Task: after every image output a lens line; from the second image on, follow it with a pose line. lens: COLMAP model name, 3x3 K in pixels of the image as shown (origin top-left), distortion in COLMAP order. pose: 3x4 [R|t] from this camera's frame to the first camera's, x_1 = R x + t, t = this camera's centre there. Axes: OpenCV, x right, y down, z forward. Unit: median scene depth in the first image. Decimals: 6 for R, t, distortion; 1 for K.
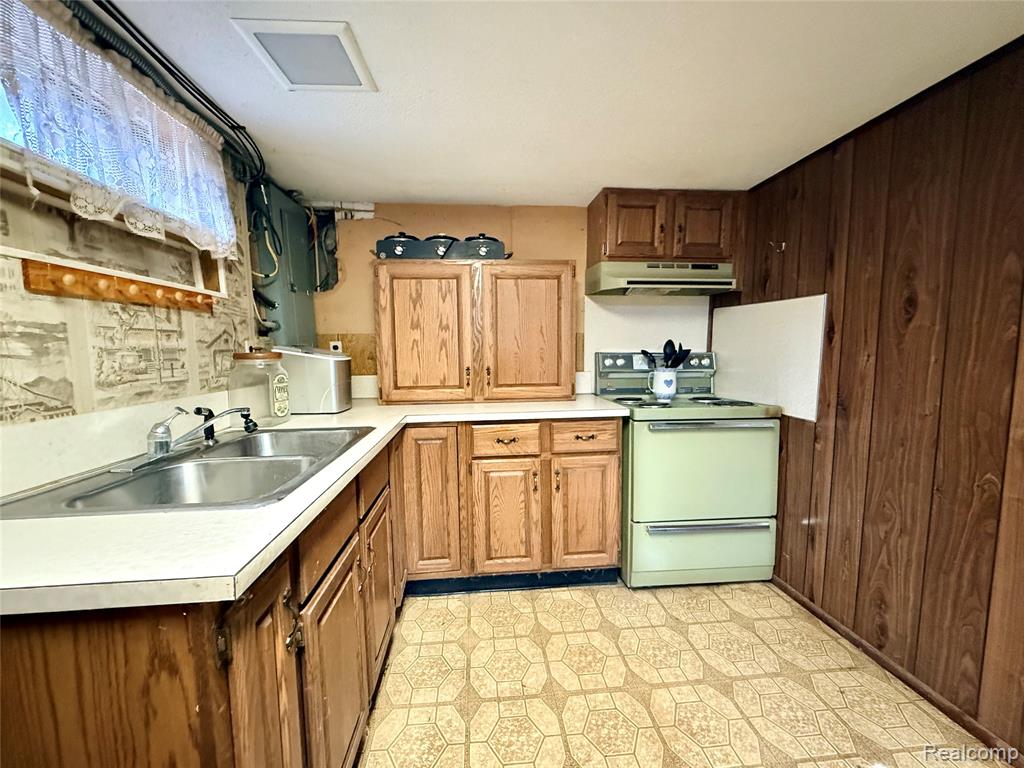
lens RADIAL K [[408.3, 0, 510.2], [0, 408.3, 383.4], [0, 0, 1]] dist [-0.000322, -0.000135]
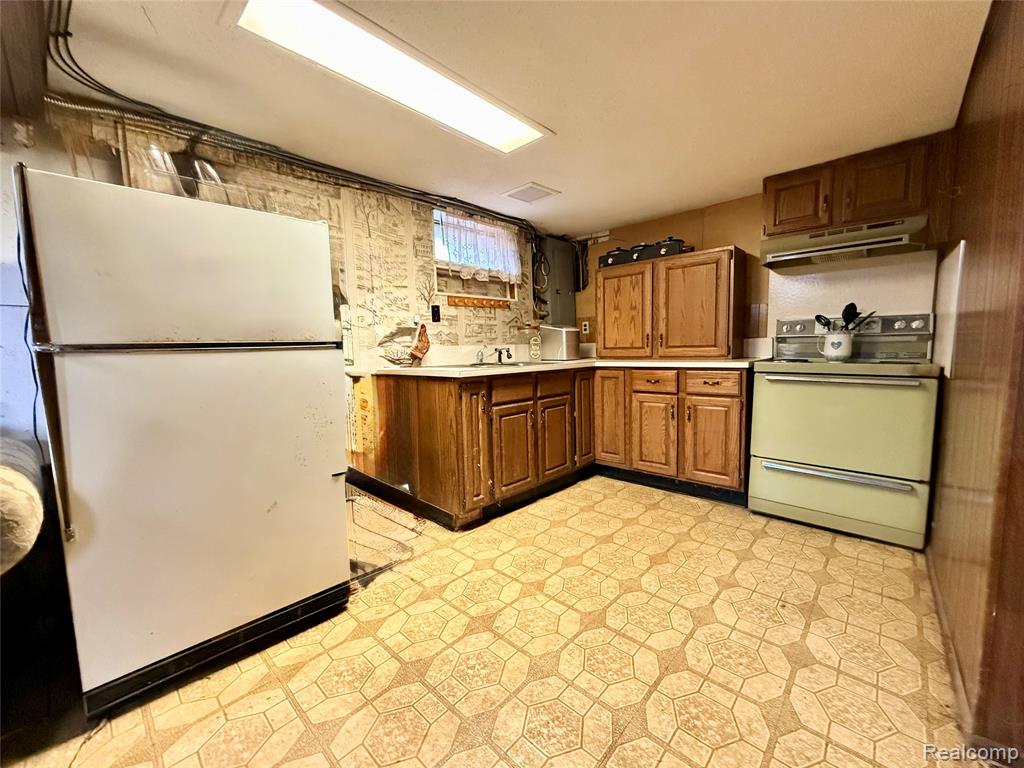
lens RADIAL K [[408.3, 0, 510.2], [0, 408.3, 383.4], [0, 0, 1]] dist [-0.000322, -0.000135]
pose [[0.665267, 0.060800, -0.744126, 0.729705], [-0.046032, 0.998123, 0.040399, 0.109267], [0.745185, 0.007378, 0.666817, -0.363215]]
